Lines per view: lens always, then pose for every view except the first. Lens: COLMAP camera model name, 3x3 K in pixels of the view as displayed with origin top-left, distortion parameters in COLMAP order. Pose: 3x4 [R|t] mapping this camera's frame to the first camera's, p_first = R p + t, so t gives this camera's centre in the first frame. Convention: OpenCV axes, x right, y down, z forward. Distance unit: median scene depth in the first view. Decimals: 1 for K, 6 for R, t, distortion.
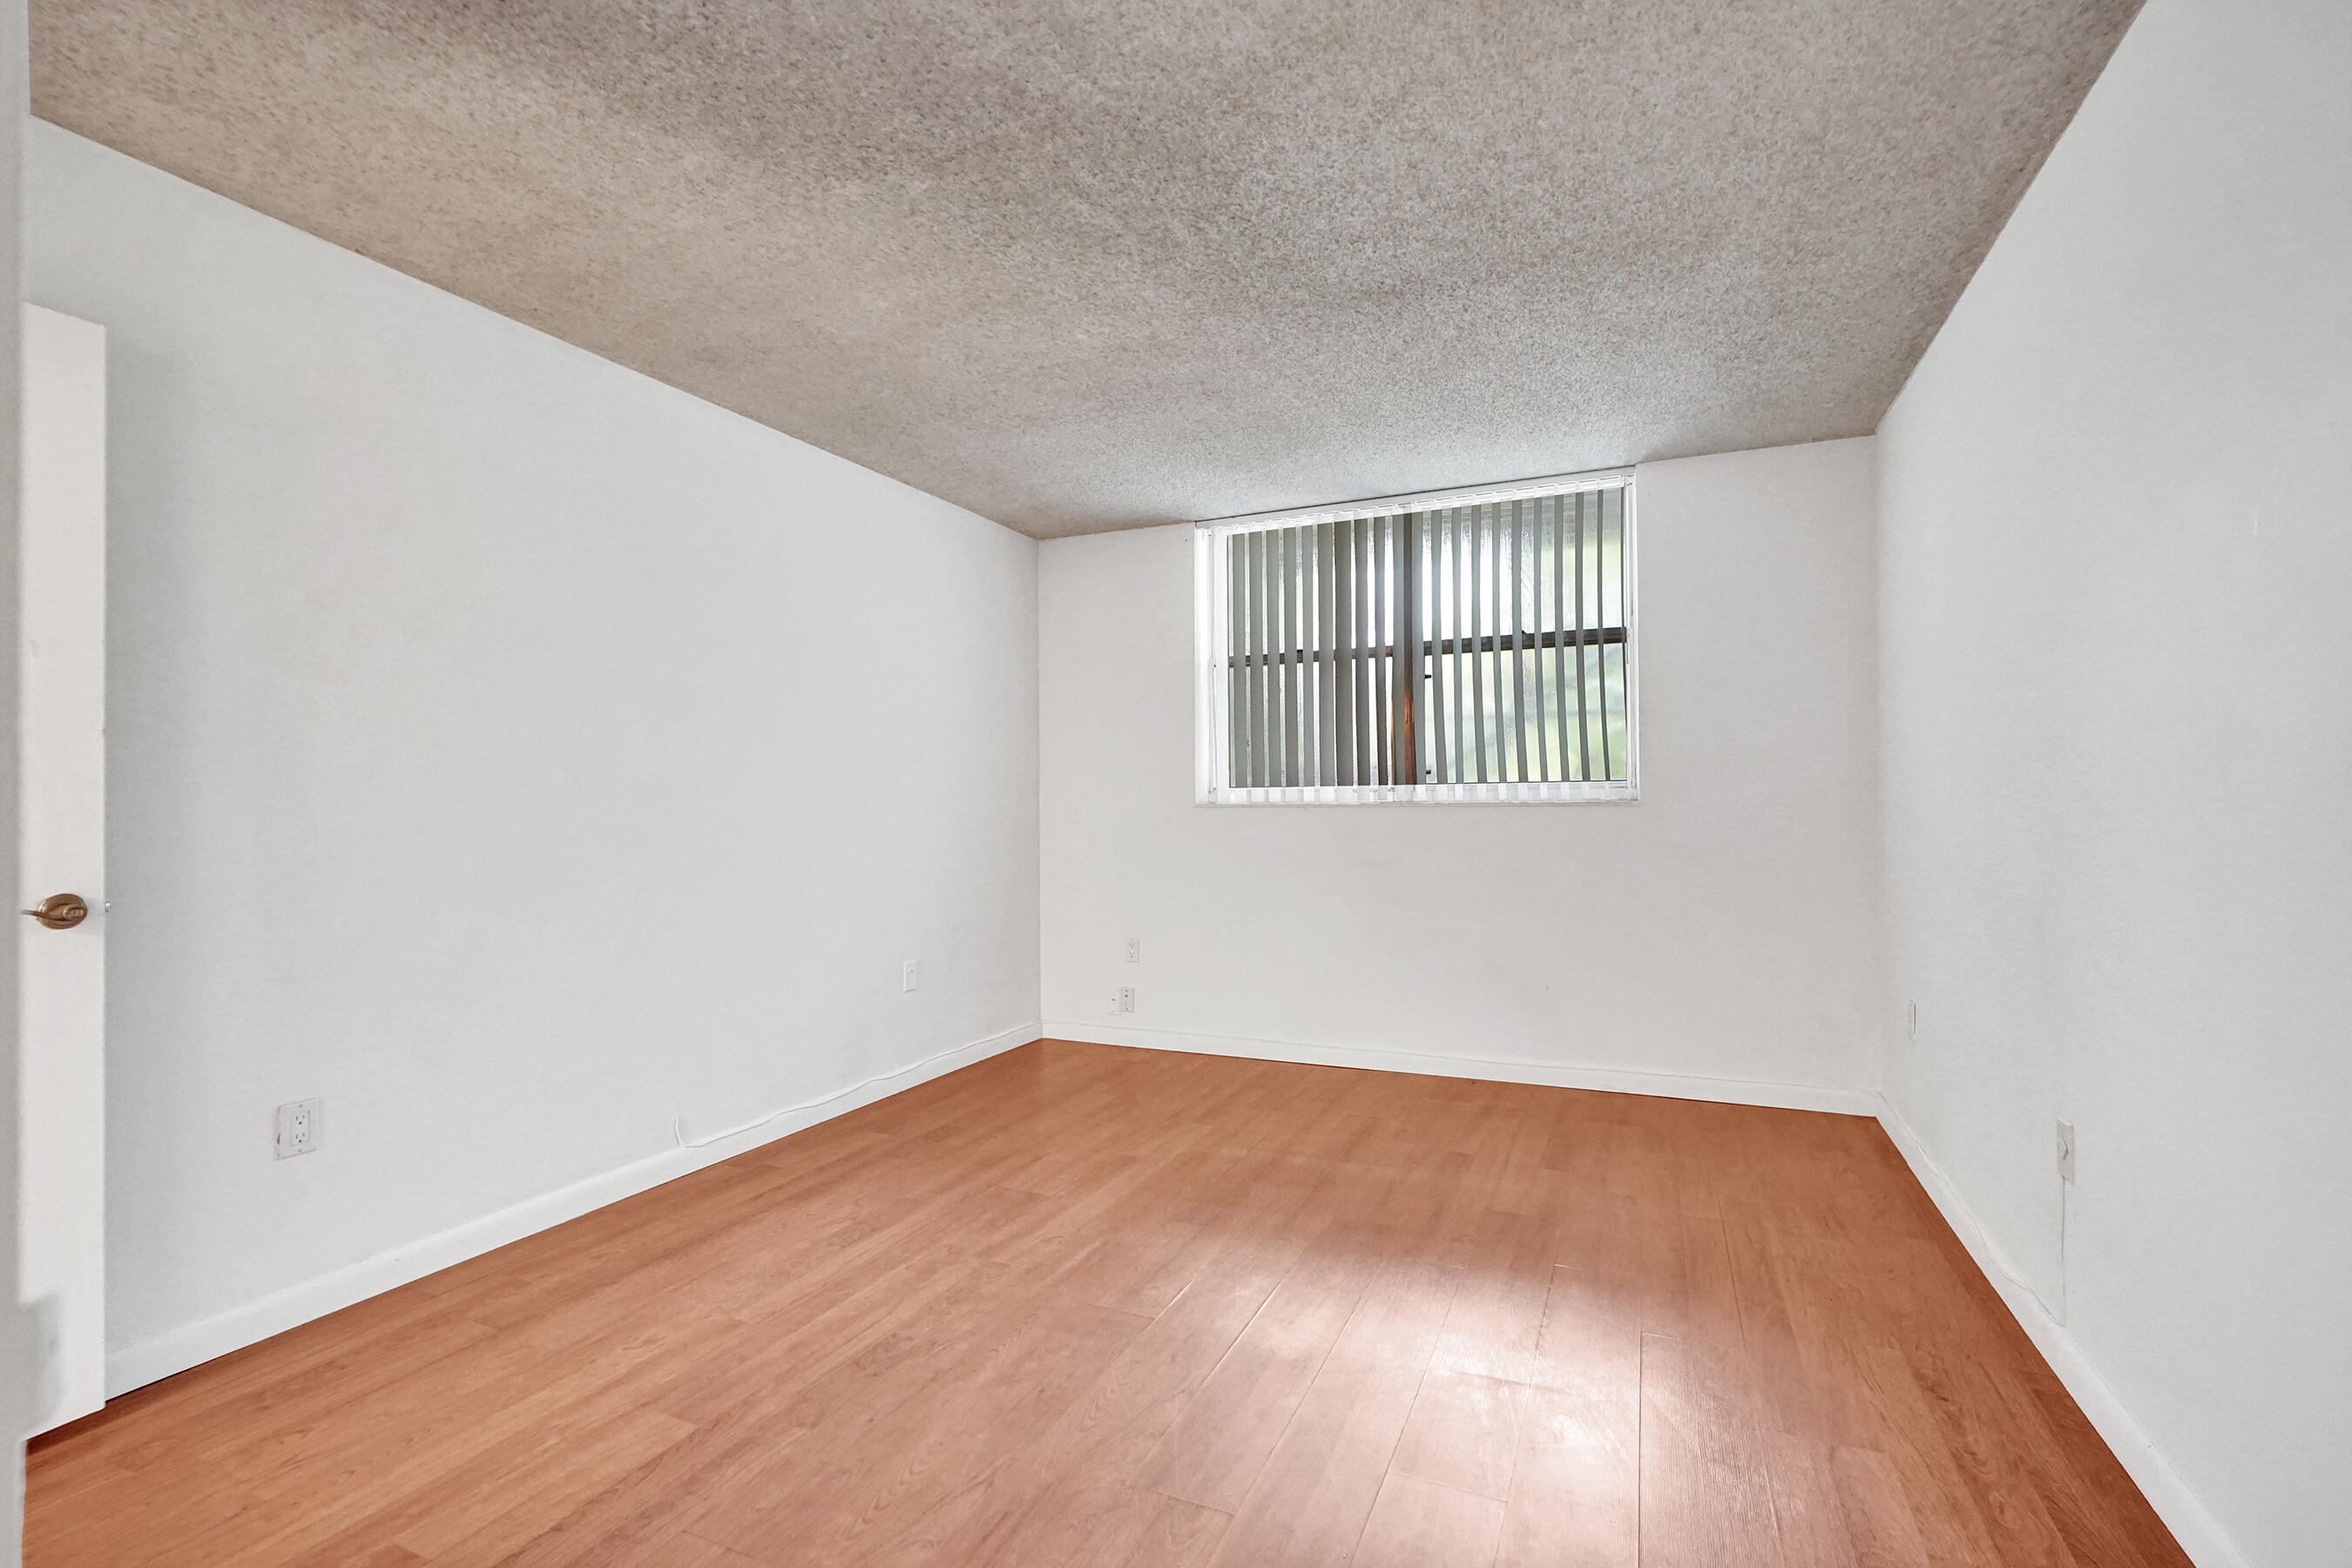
lens RADIAL K [[1085.4, 0, 1165.3], [0, 1085.4, 782.1], [0, 0, 1]] dist [-0.016137, -0.000081]
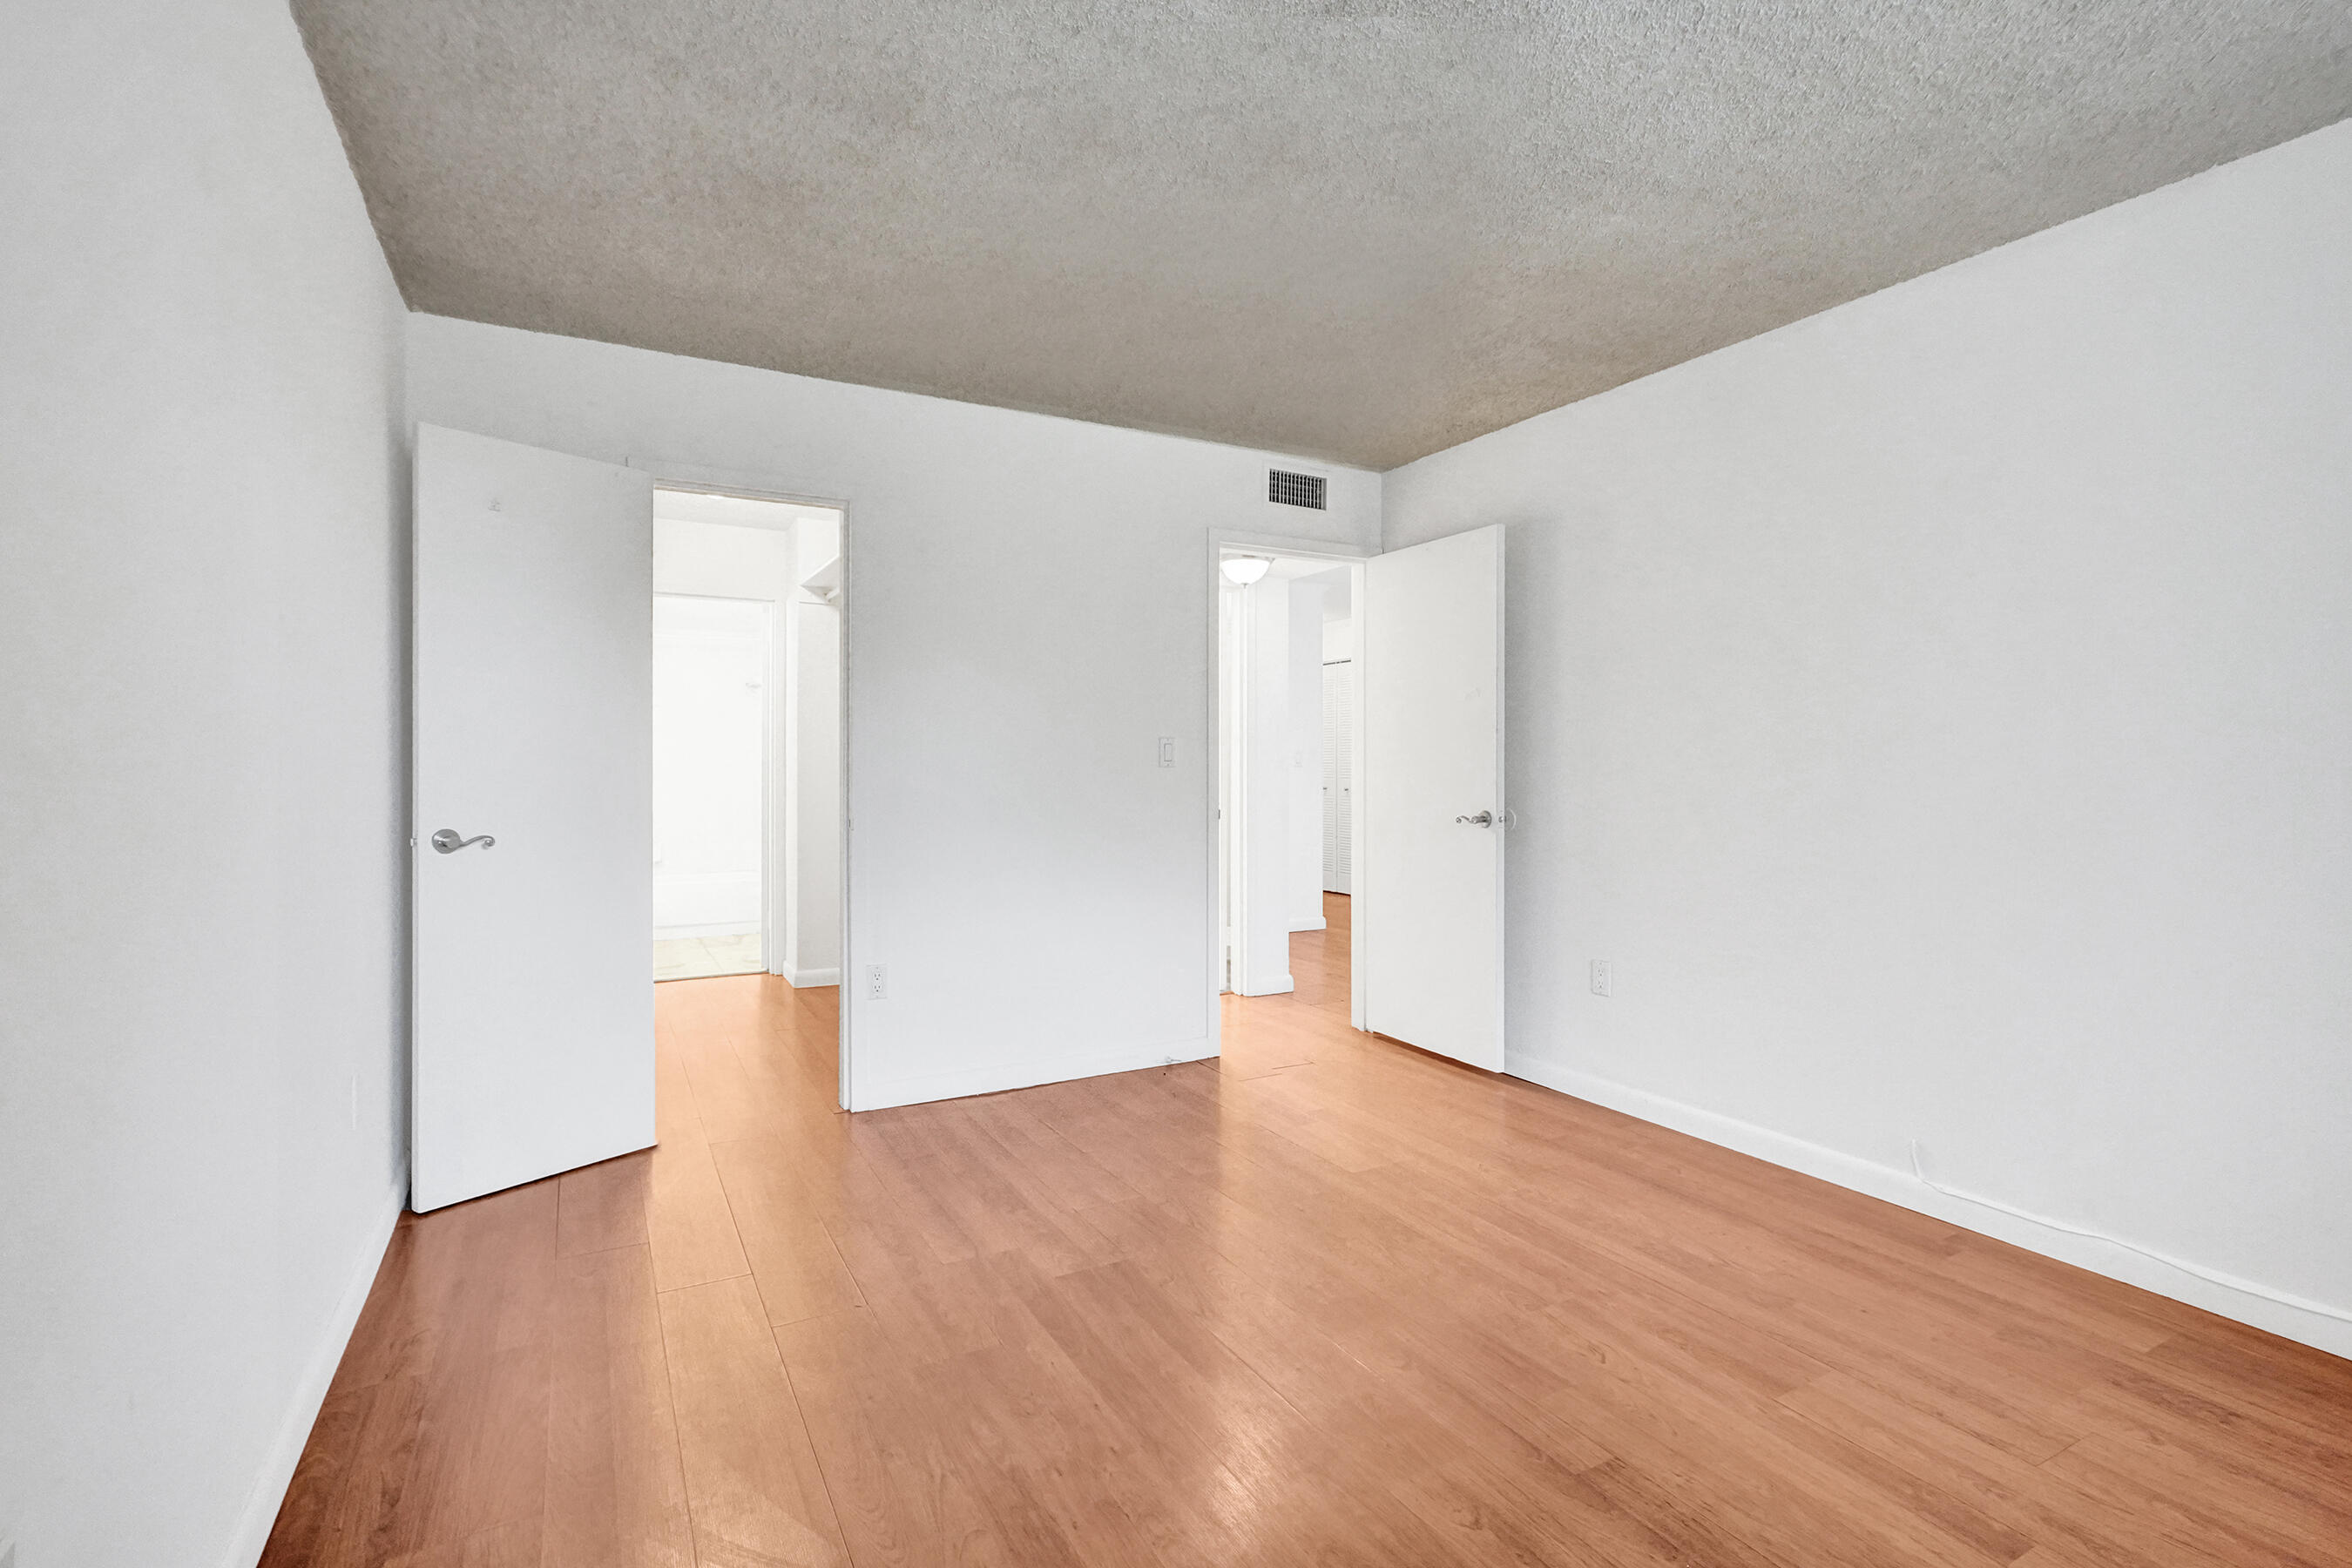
lens RADIAL K [[1081.5, 0, 1183.8], [0, 1081.5, 764.8], [0, 0, 1]] dist [0.001029, 0.000781]
pose [[-0.592537, 0.012069, -0.805453, 0.554833], [0.016631, 0.999858, 0.002747, 0.000557], [0.805372, -0.011767, -0.592653, 1.001593]]
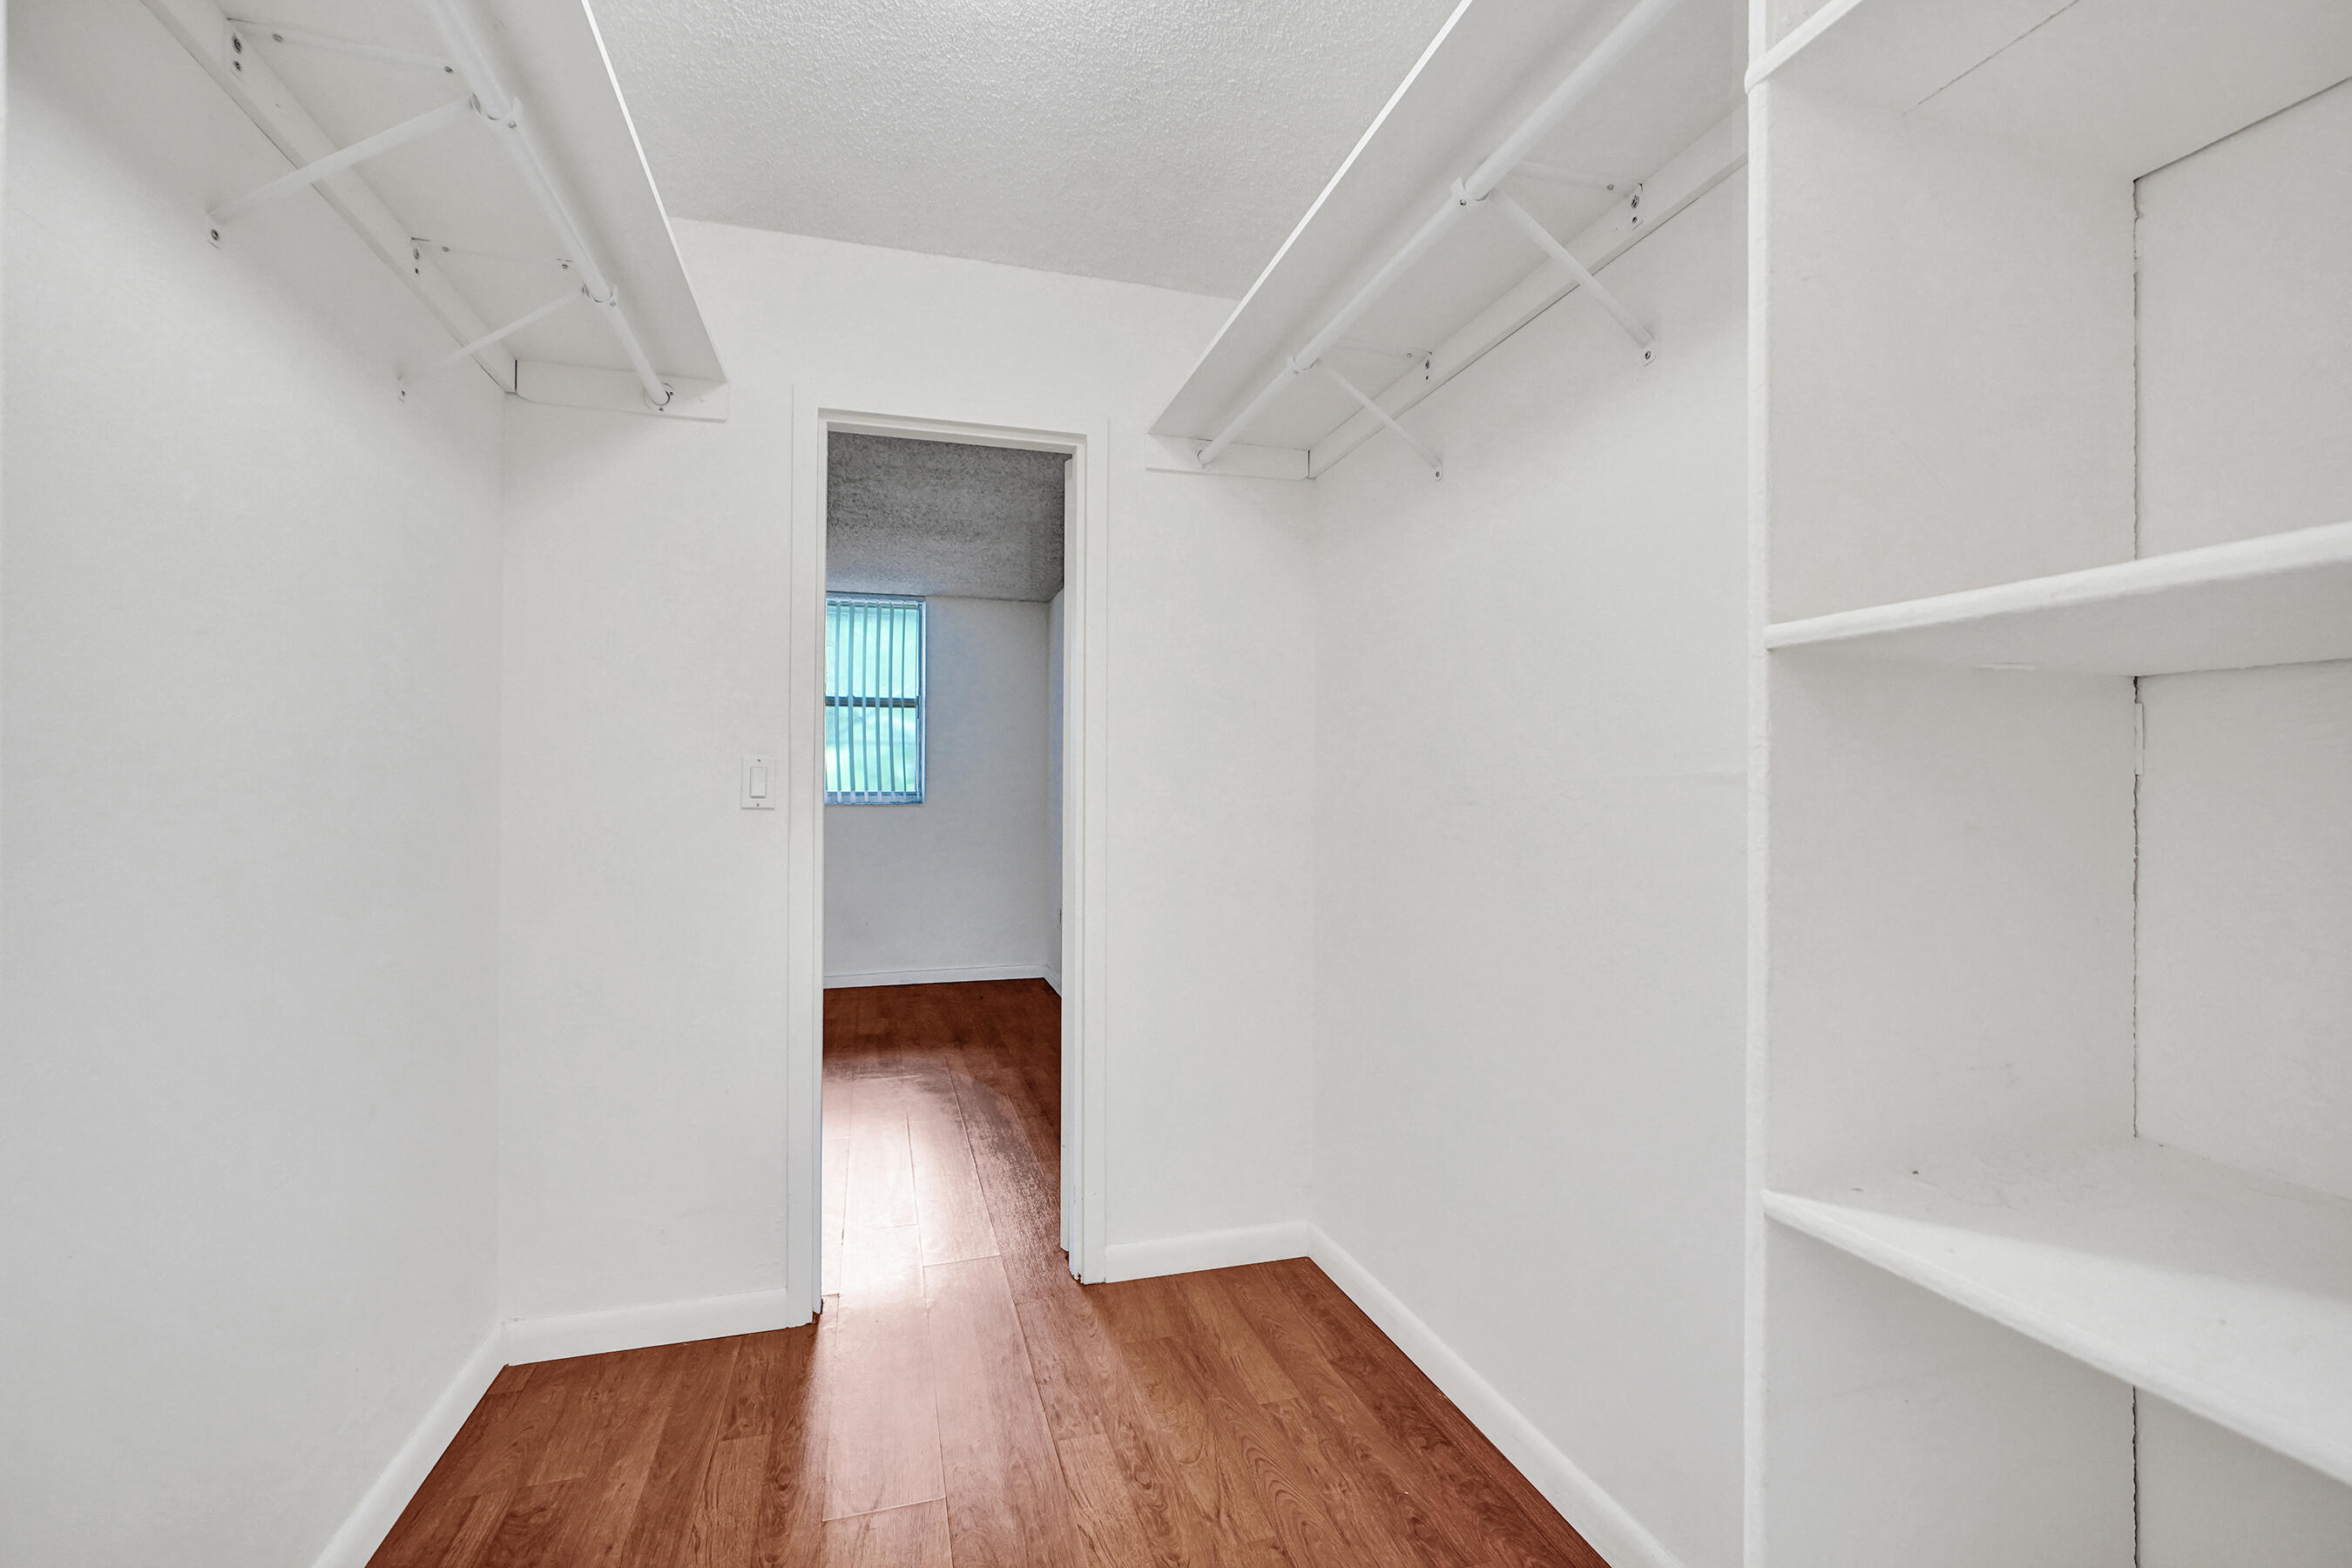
lens RADIAL K [[1081.5, 0, 1183.8], [0, 1081.5, 764.8], [0, 0, 1]] dist [0.001029, 0.000781]
pose [[0.765735, 0.029945, 0.642459, -0.356011], [-0.011499, 0.999393, -0.032875, 0.006091], [-0.643054, 0.017786, 0.765615, -0.576592]]
